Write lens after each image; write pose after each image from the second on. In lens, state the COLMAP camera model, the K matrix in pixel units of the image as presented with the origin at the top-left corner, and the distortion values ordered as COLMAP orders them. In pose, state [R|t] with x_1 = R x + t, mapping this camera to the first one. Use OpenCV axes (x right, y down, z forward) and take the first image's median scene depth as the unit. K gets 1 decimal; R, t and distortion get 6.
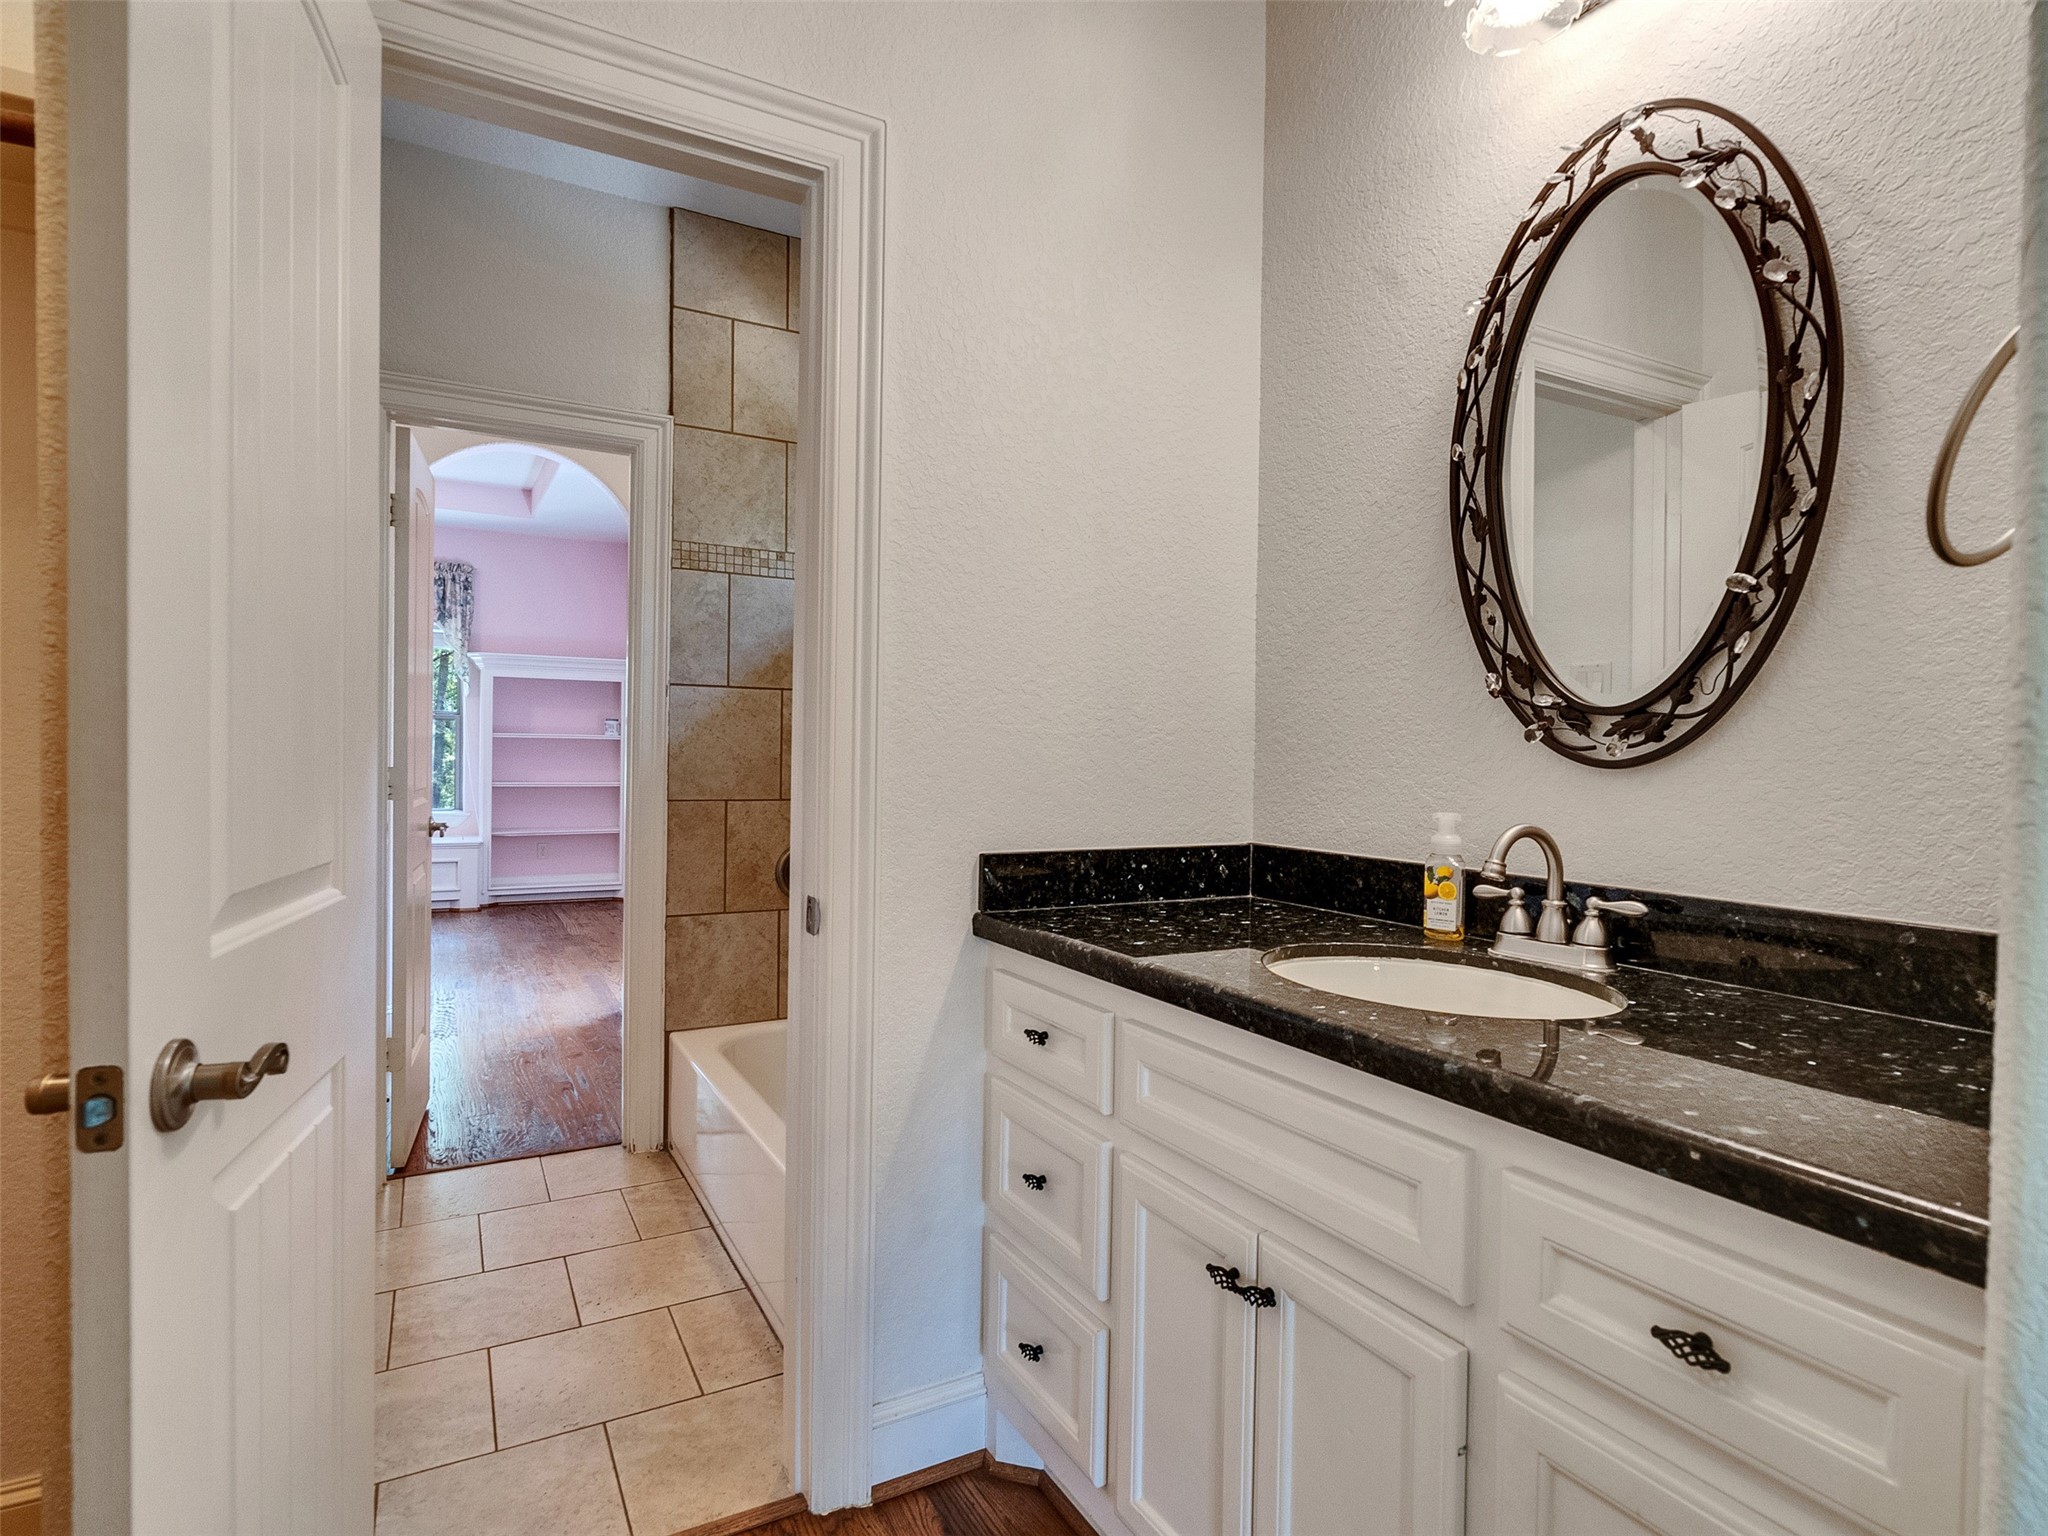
lens RADIAL K [[1043.1, 0, 1015.1], [0, 1043.1, 767.5], [0, 0, 1]] dist [-0.007464, 0.001076]
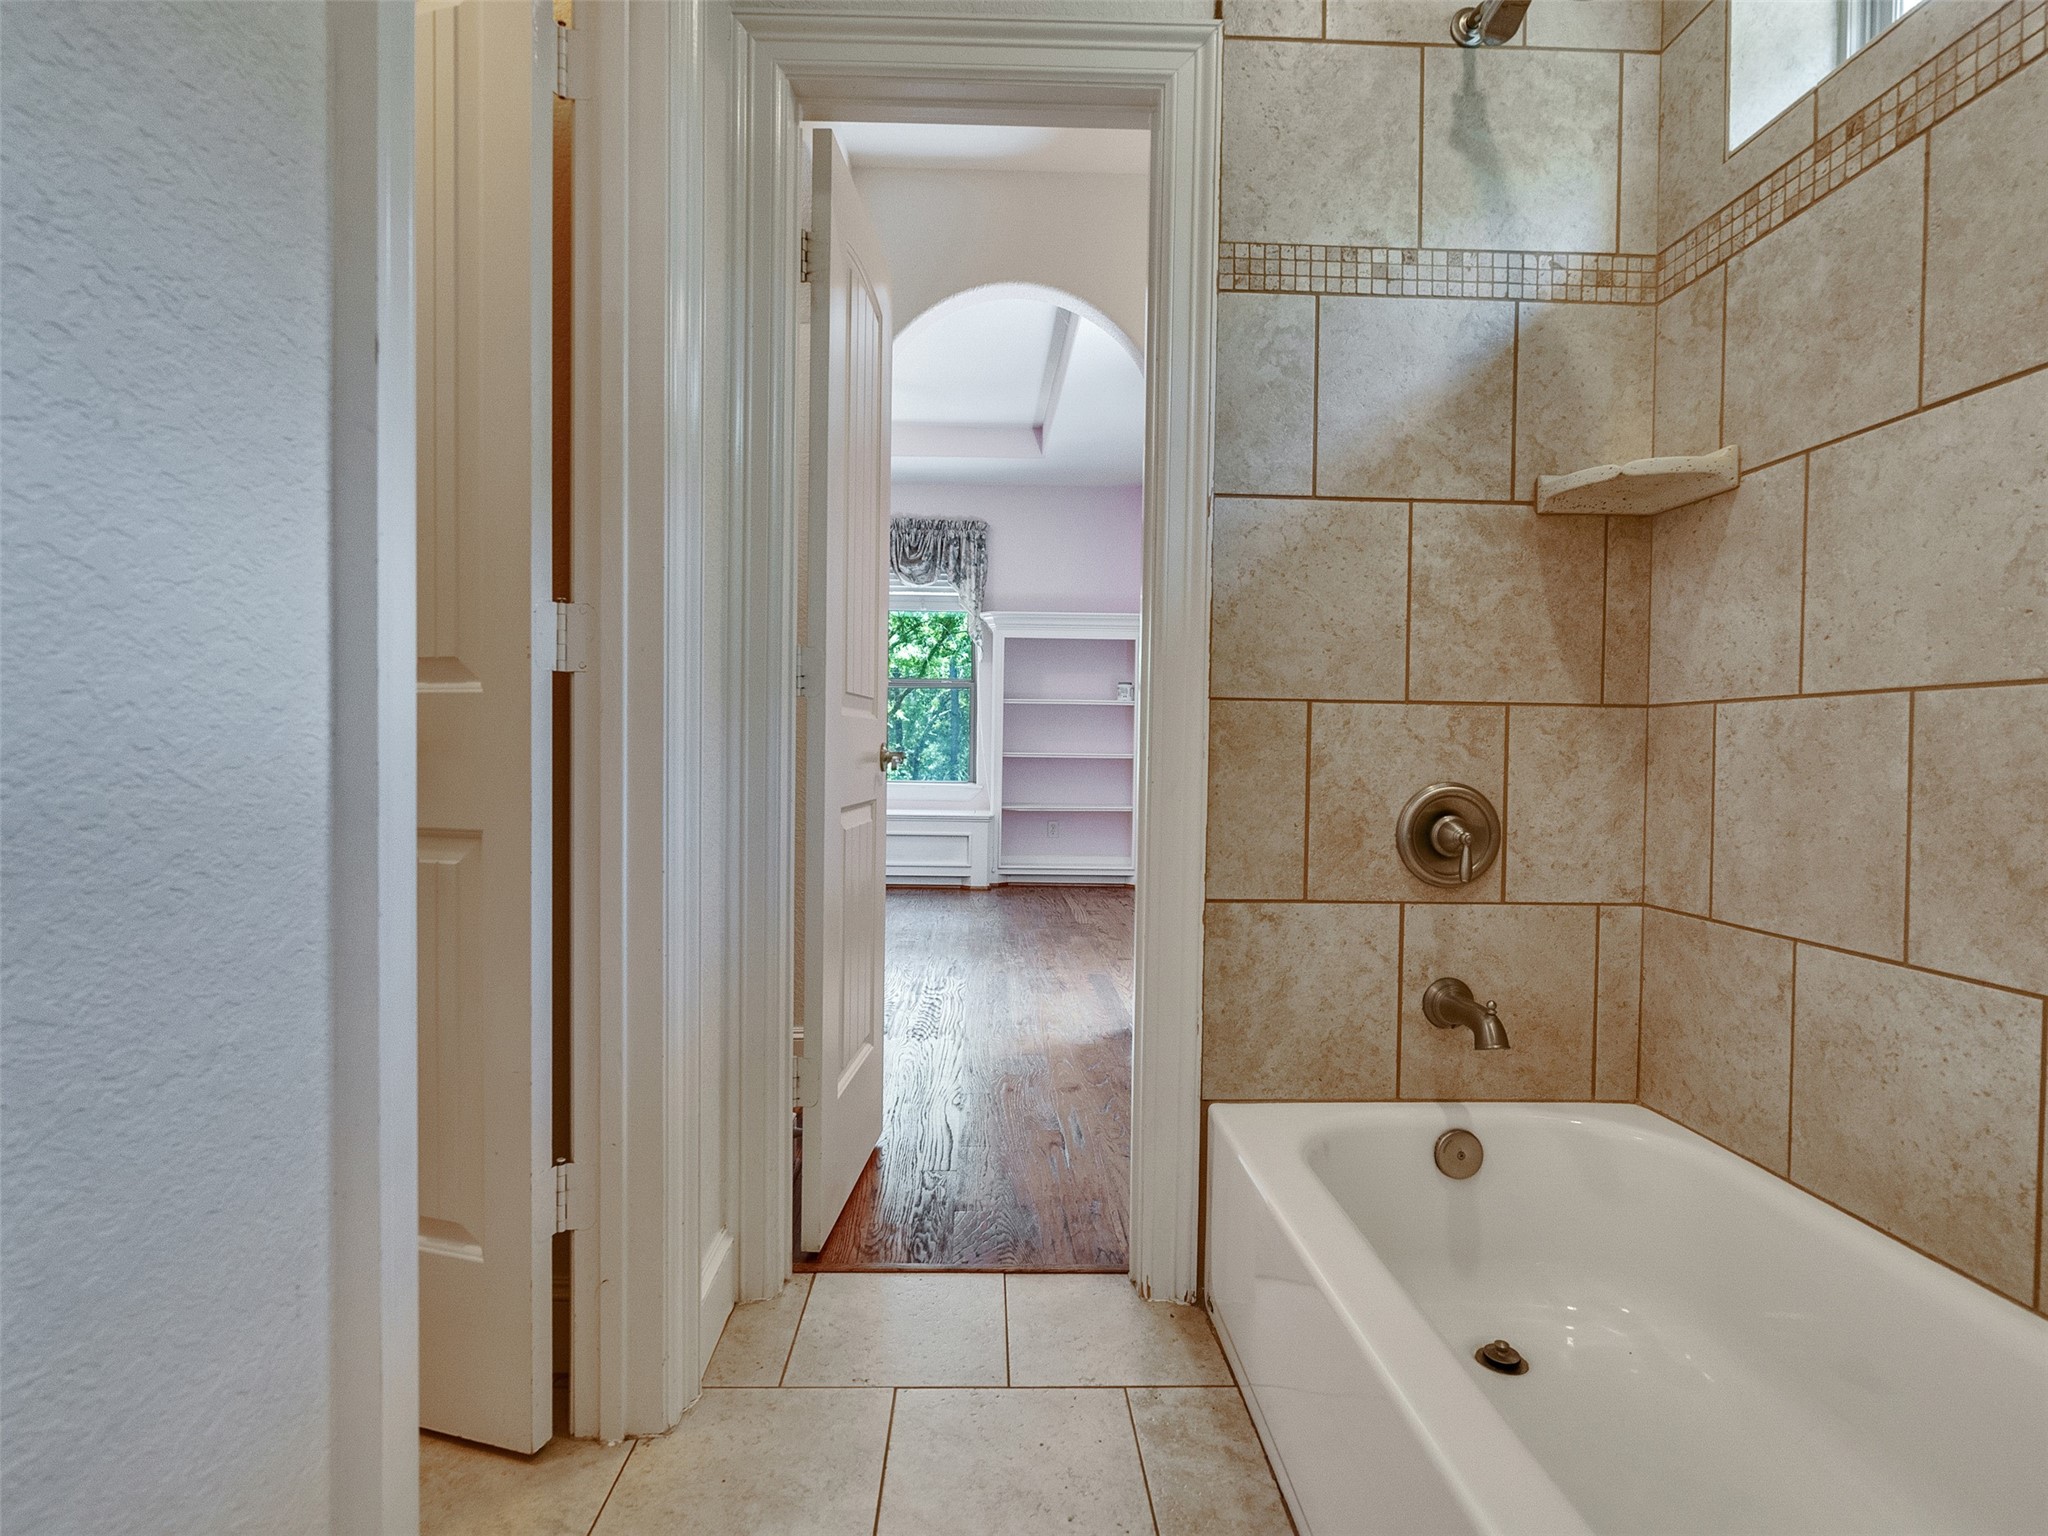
lens RADIAL K [[1043.1, 0, 1015.1], [0, 1043.1, 767.5], [0, 0, 1]] dist [-0.007464, 0.001076]
pose [[0.888973, 0.005328, -0.457929, -0.158007], [-0.006645, 0.999977, -0.001267, 0.067973], [0.457911, 0.004169, 0.888988, 0.421752]]
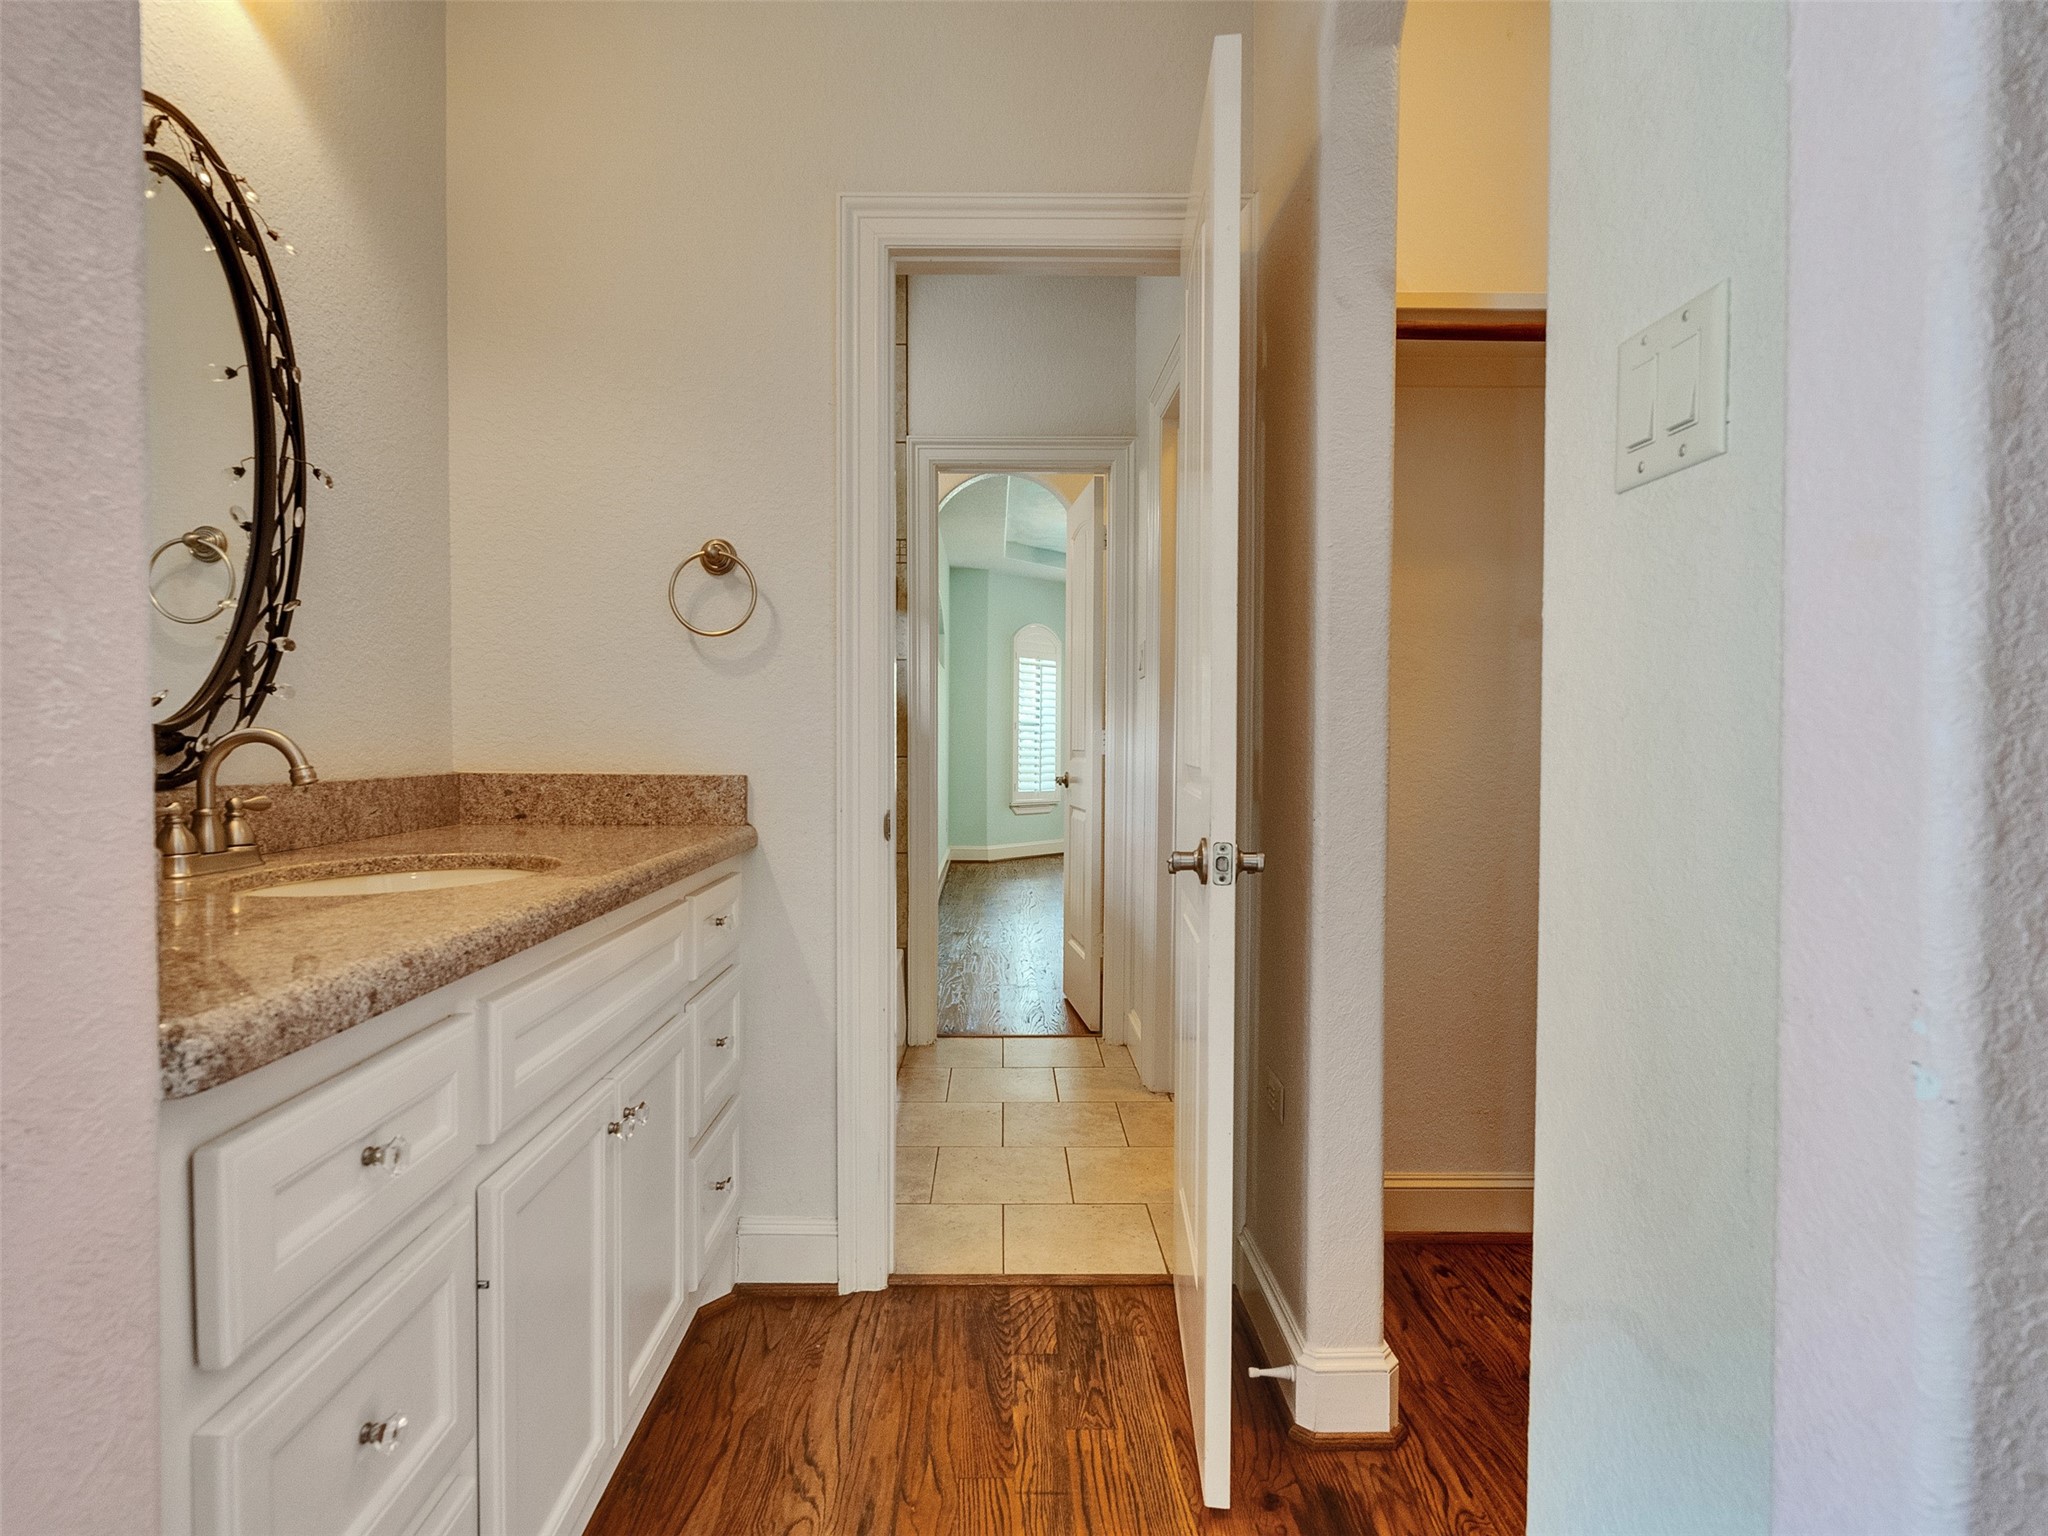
lens RADIAL K [[1043.1, 0, 1015.1], [0, 1043.1, 767.5], [0, 0, 1]] dist [-0.007464, 0.001076]
pose [[-0.881198, -0.028845, 0.471866, -0.744578], [-0.008403, 0.998935, 0.045371, -0.002617], [-0.472672, 0.036015, -0.880502, 1.517956]]
